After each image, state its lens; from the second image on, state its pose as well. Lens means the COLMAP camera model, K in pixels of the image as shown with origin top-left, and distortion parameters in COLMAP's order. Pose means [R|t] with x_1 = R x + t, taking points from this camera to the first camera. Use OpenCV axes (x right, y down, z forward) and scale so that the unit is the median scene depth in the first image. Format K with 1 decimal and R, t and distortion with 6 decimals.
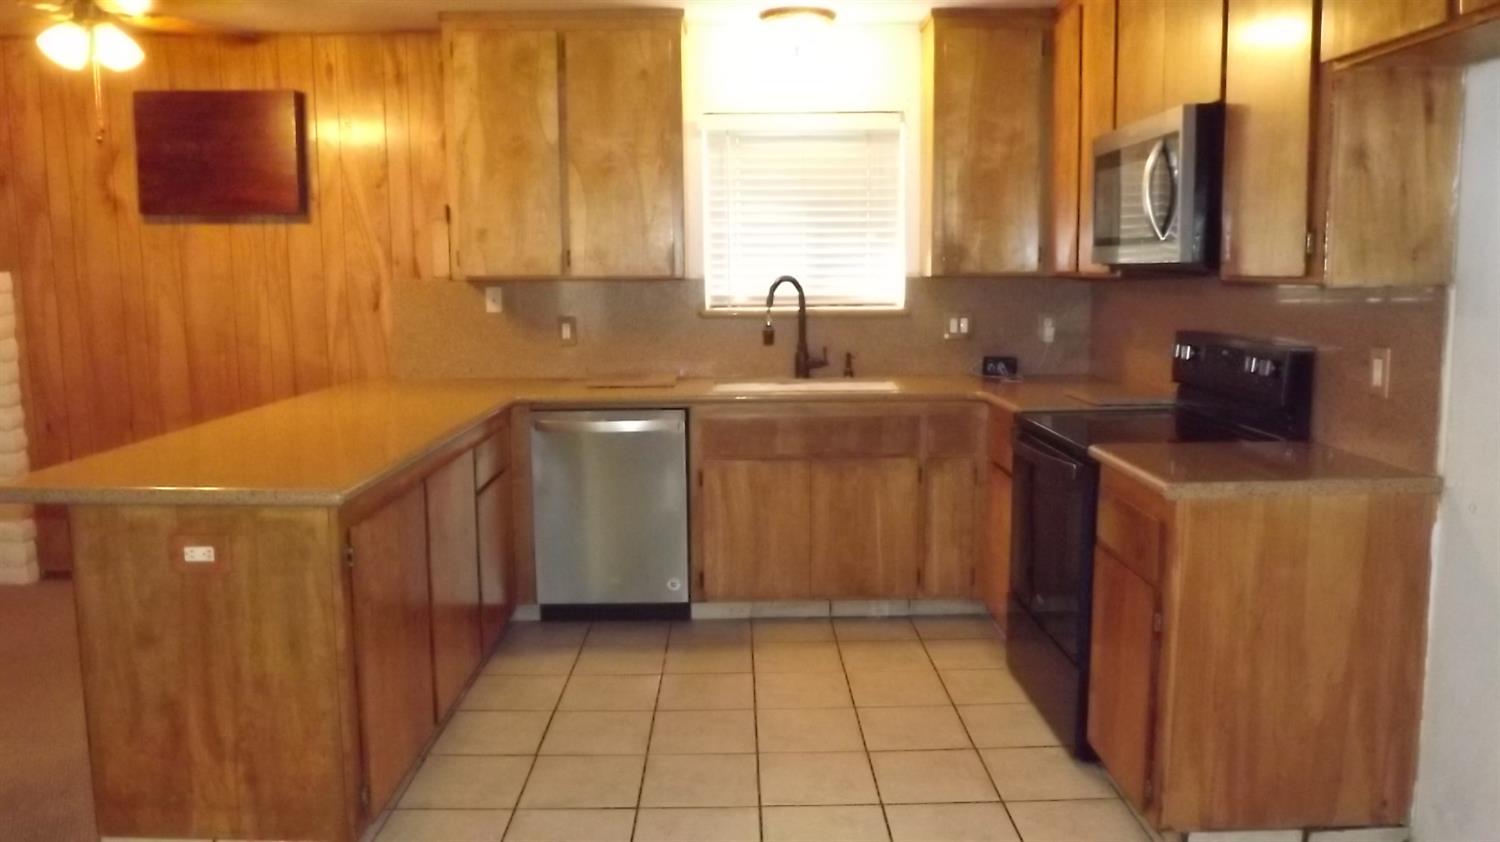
lens RADIAL K [[1123.5, 0, 749.1], [0, 1123.5, 401.5], [0, 0, 1]] dist [0.039847, -0.082158]
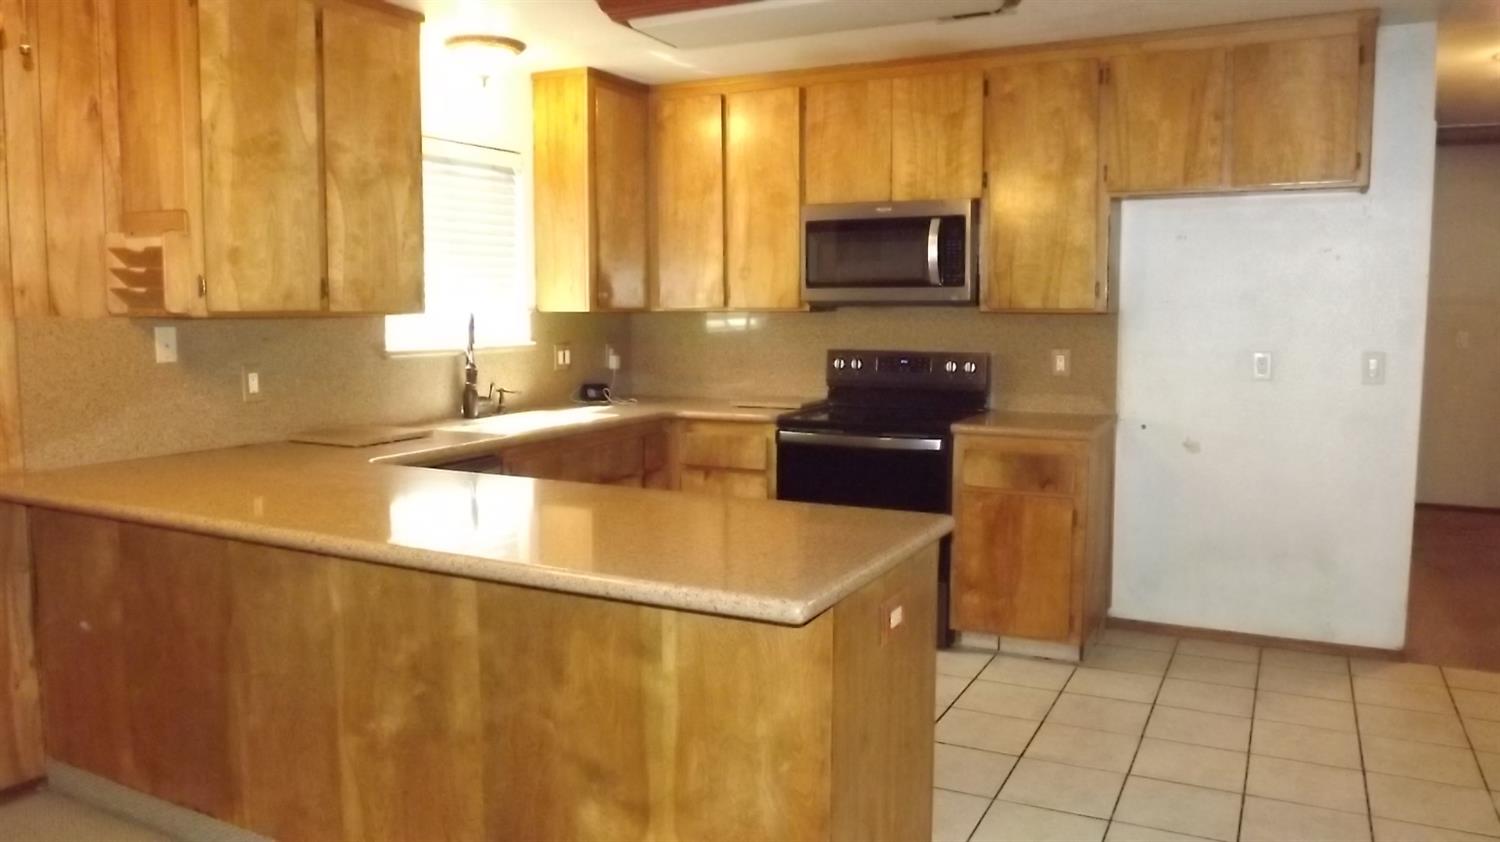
lens RADIAL K [[1084.3, 0, 750.0], [0, 1084.3, 421.0], [0, 0, 1]] dist [-0.007042, -0.003500]
pose [[0.475327, -0.087770, 0.875421, -0.696718], [0.103176, 0.993707, 0.043608, -0.036076], [-0.873739, 0.069595, 0.481391, 0.370325]]
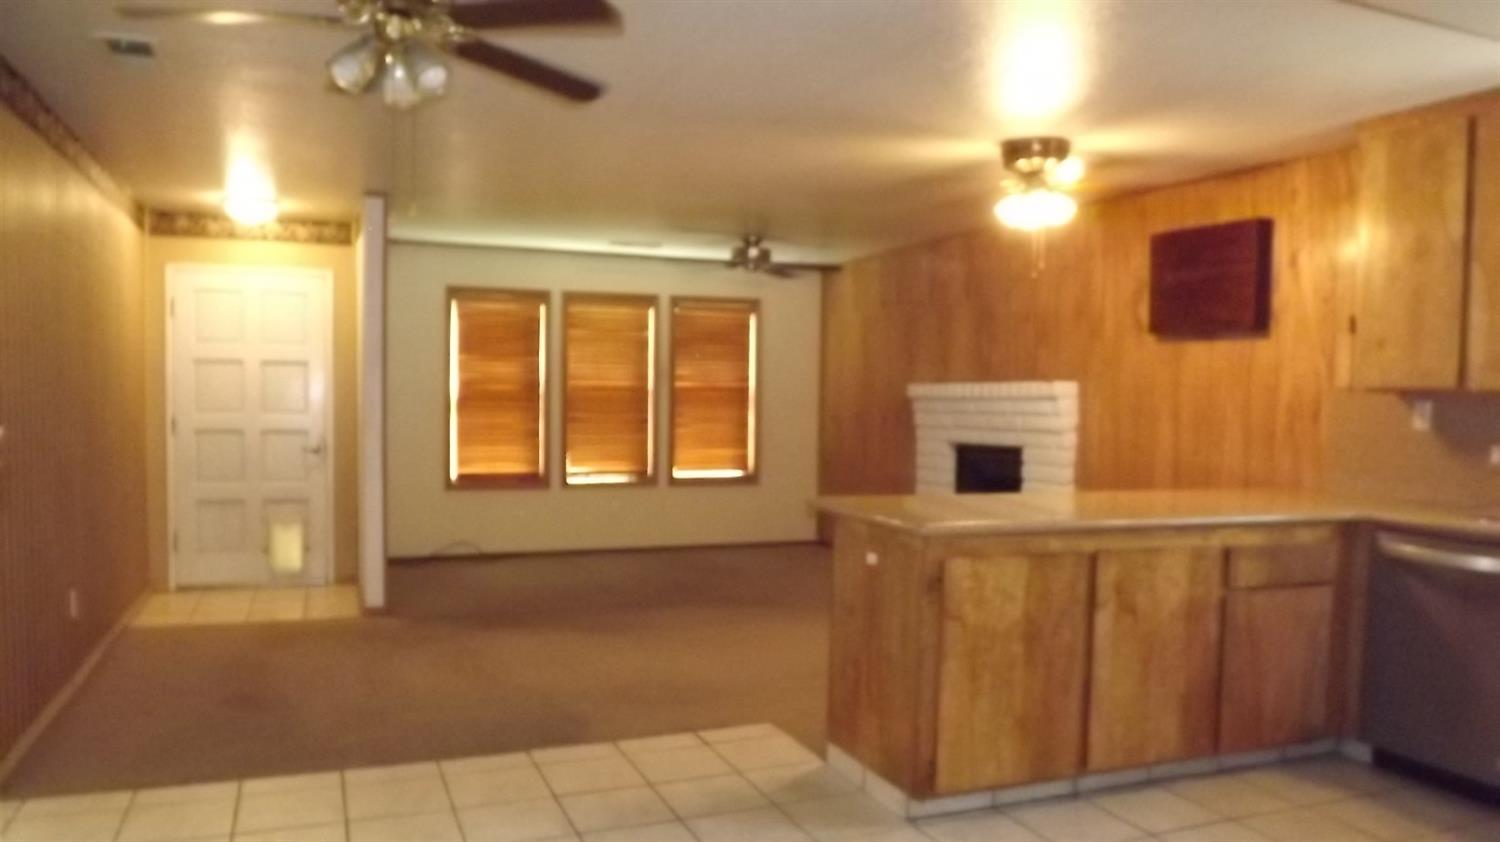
lens RADIAL K [[1171.5, 0, 779.9], [0, 1171.5, 468.5], [0, 0, 1]] dist [-0.001557, -0.000628]
pose [[0.392780, 0.070483, -0.916927, 0.469884], [-0.136343, 0.990503, 0.017734, 0.006373], [0.909469, 0.118051, 0.398660, 0.162783]]
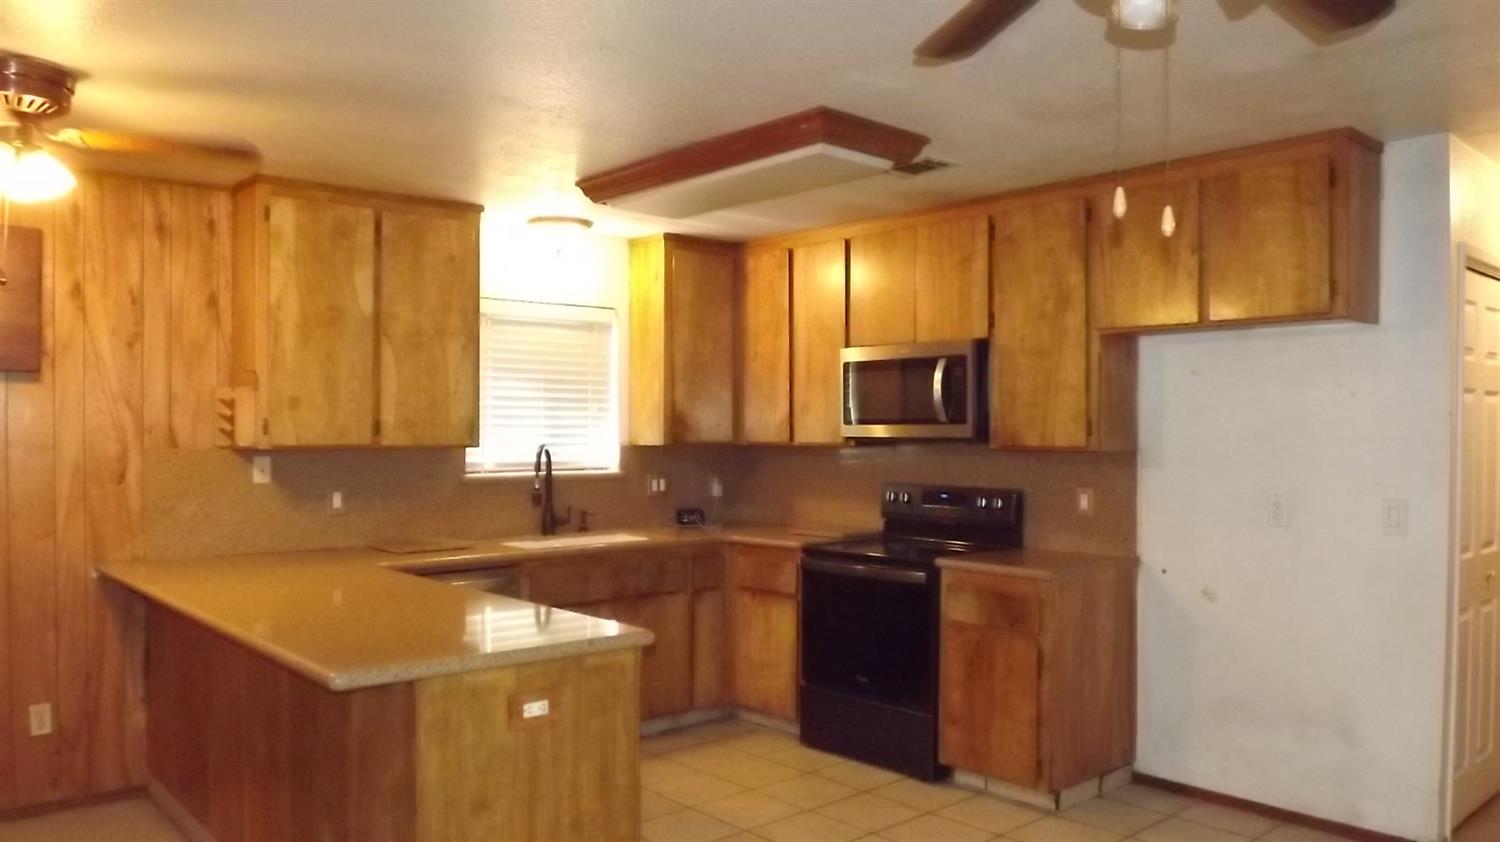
lens RADIAL K [[1092.4, 0, 756.2], [0, 1092.4, 461.9], [0, 0, 1]] dist [-0.002413, -0.001245]
pose [[0.756897, -0.010489, 0.653450, -0.543546], [0.071038, 0.995267, -0.066309, -0.006894], [-0.649661, 0.096609, 0.754060, 0.039904]]
